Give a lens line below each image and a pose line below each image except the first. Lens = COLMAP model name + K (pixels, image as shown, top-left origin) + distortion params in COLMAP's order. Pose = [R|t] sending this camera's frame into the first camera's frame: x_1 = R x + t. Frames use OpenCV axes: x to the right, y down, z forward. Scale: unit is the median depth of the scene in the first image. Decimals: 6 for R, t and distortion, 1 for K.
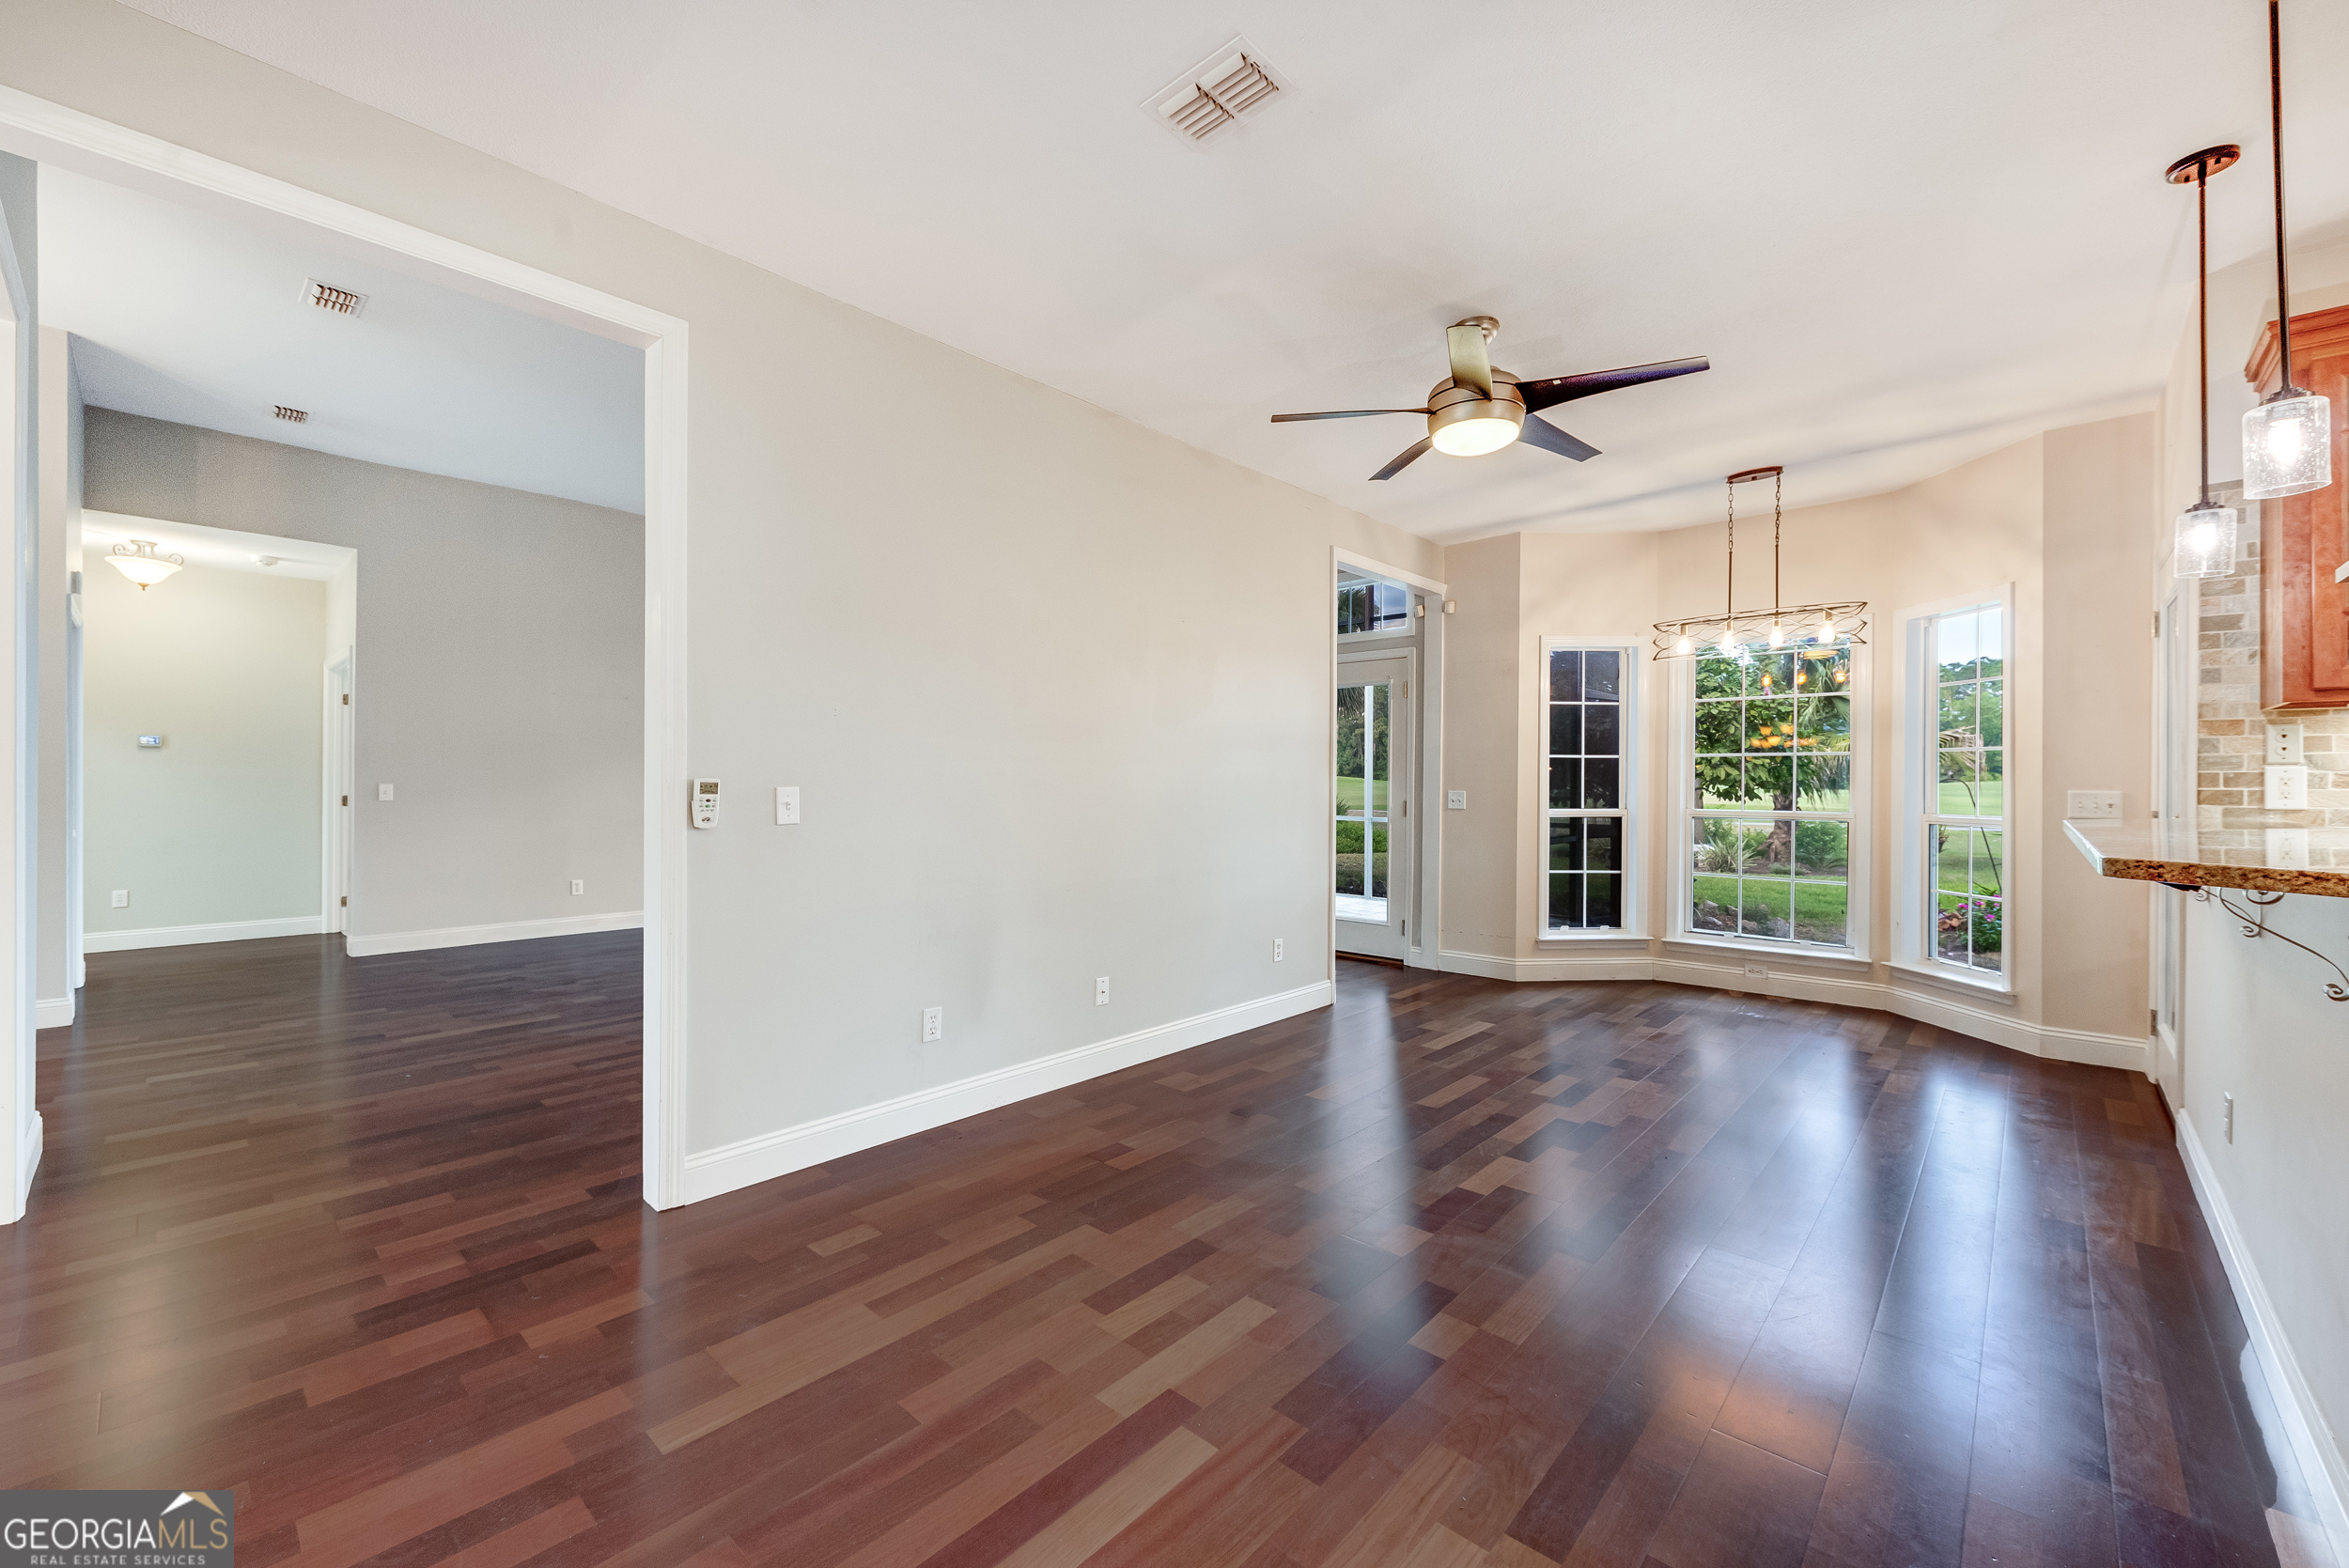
lens RADIAL K [[928.7, 0, 1173.4], [0, 928.7, 784.4], [0, 0, 1]] dist [-0.000013, -0.000040]
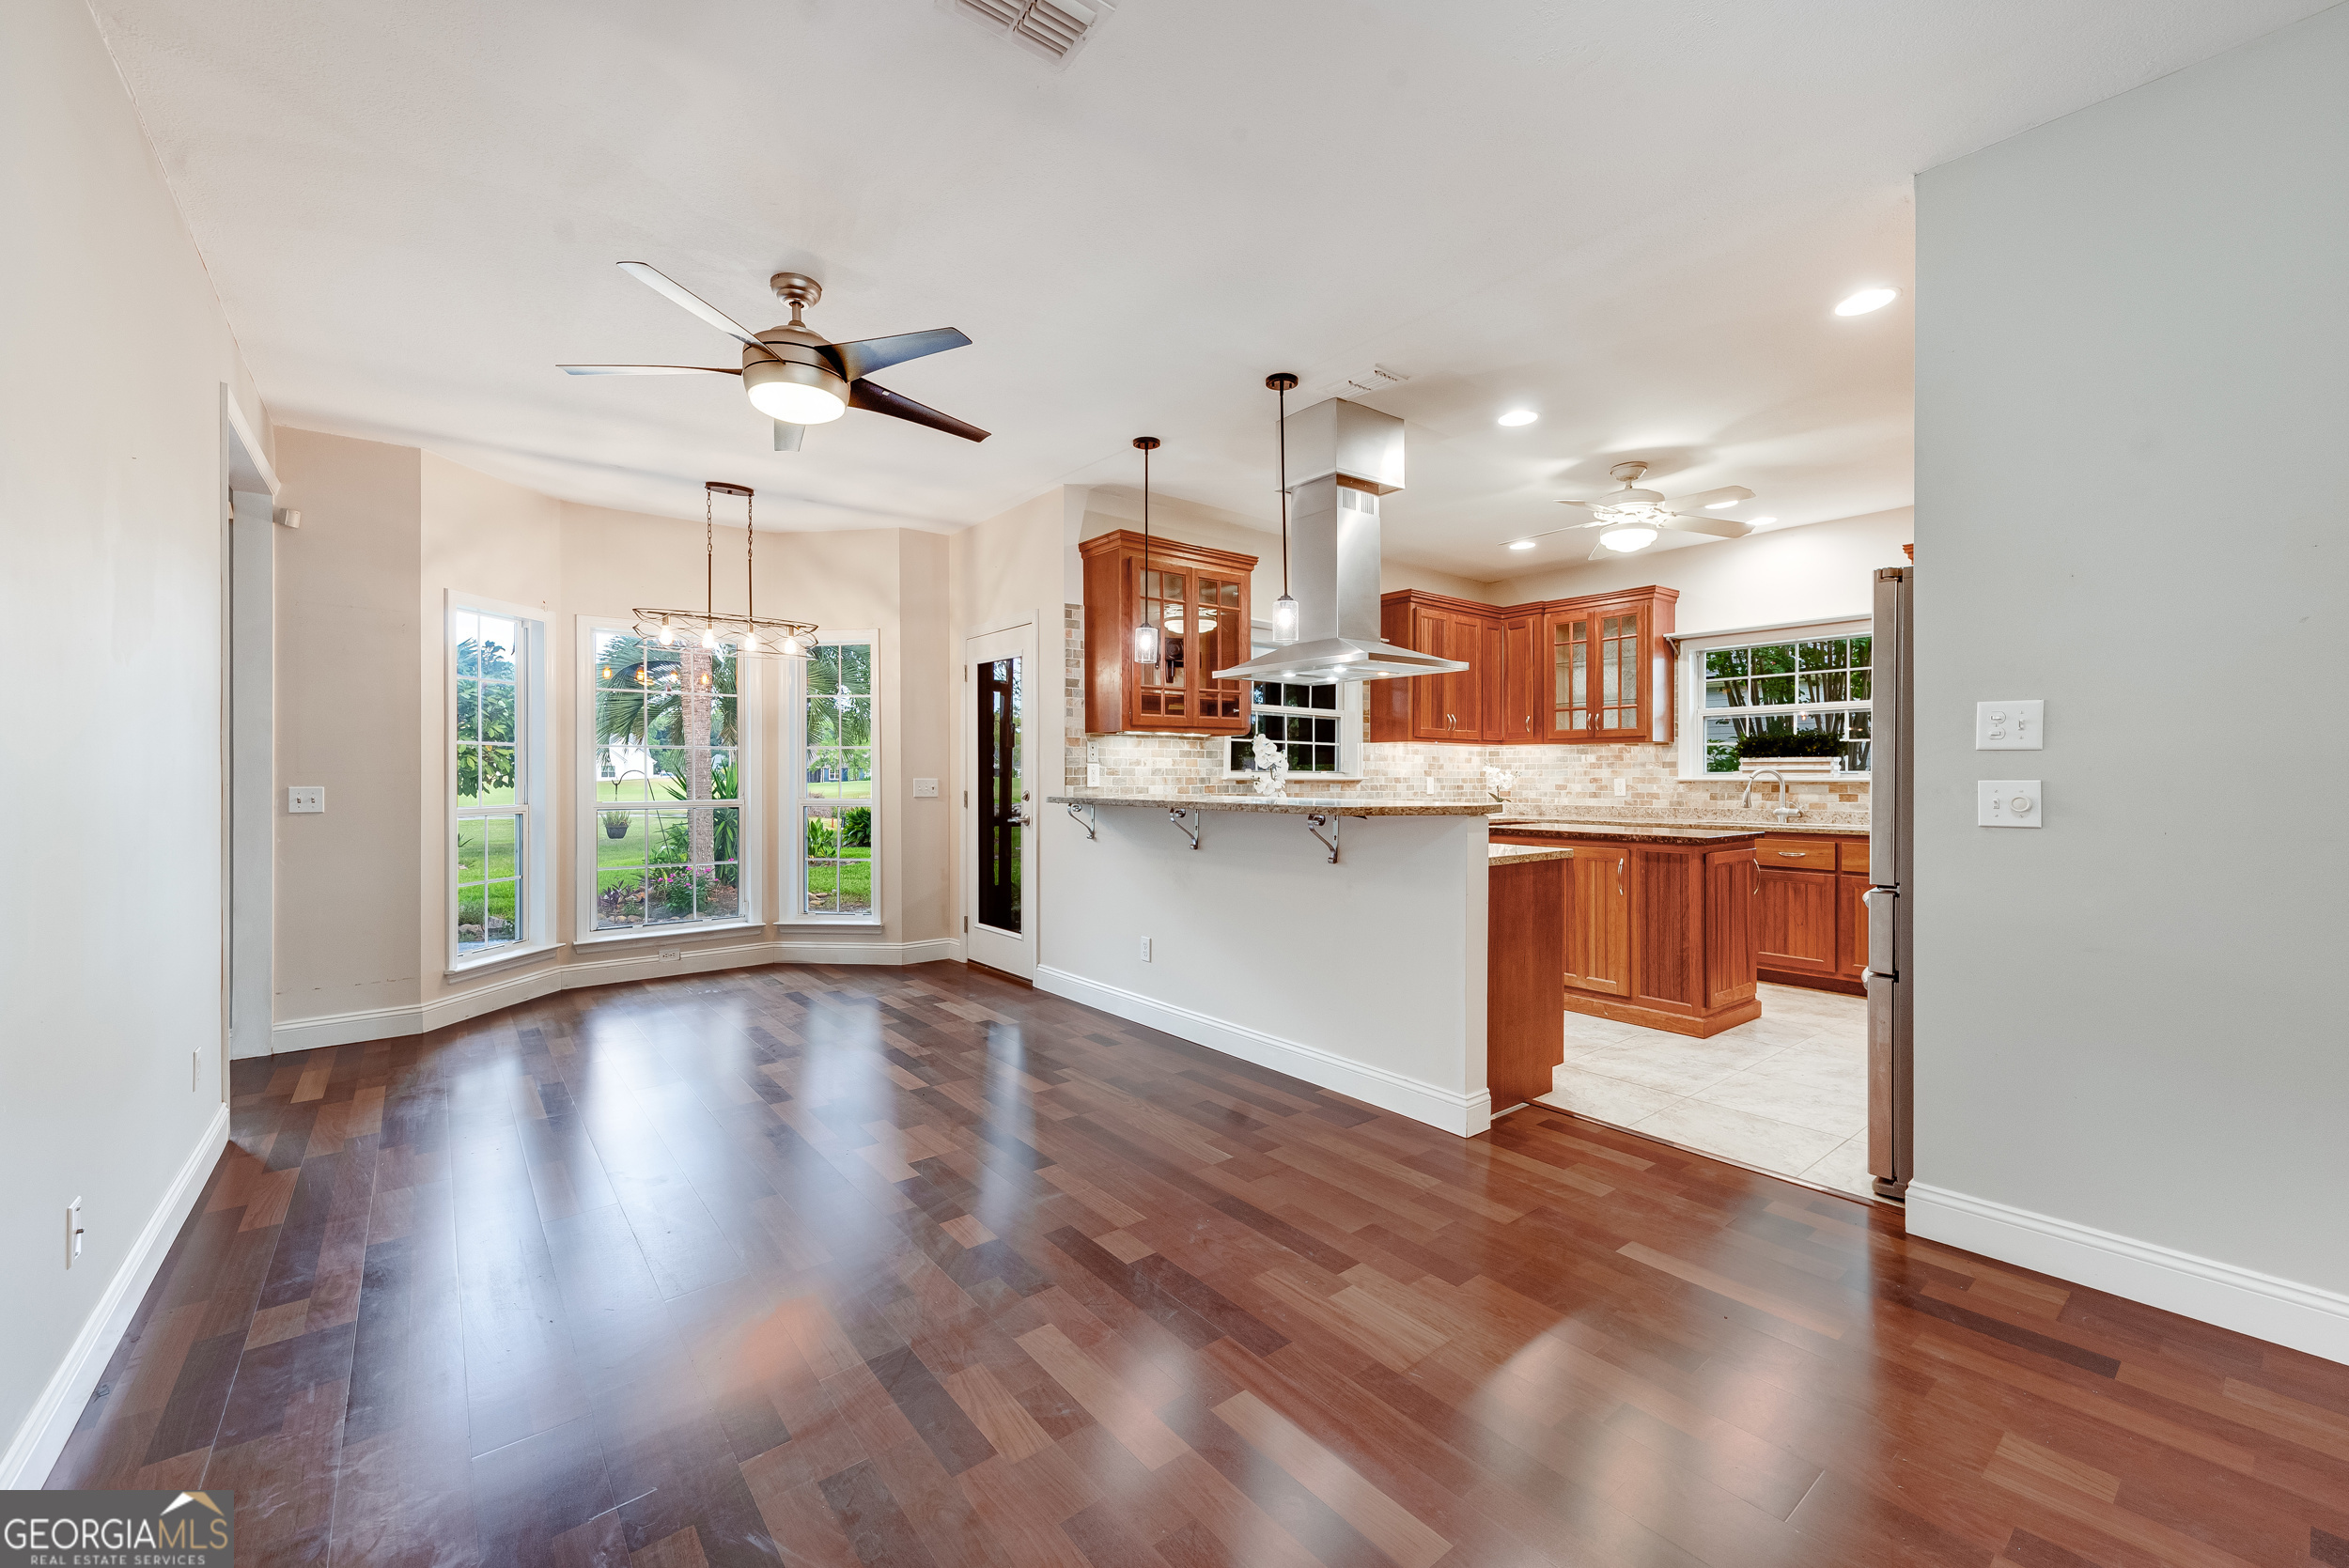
lens RADIAL K [[928.7, 0, 1173.7], [0, 928.7, 775.7], [0, 0, 1]] dist [-0.000013, -0.000040]
pose [[0.144445, -0.003477, 0.989507, -0.402610], [0.004575, 0.999985, 0.002846, 0.000007], [-0.989502, 0.004115, 0.144459, 0.362521]]
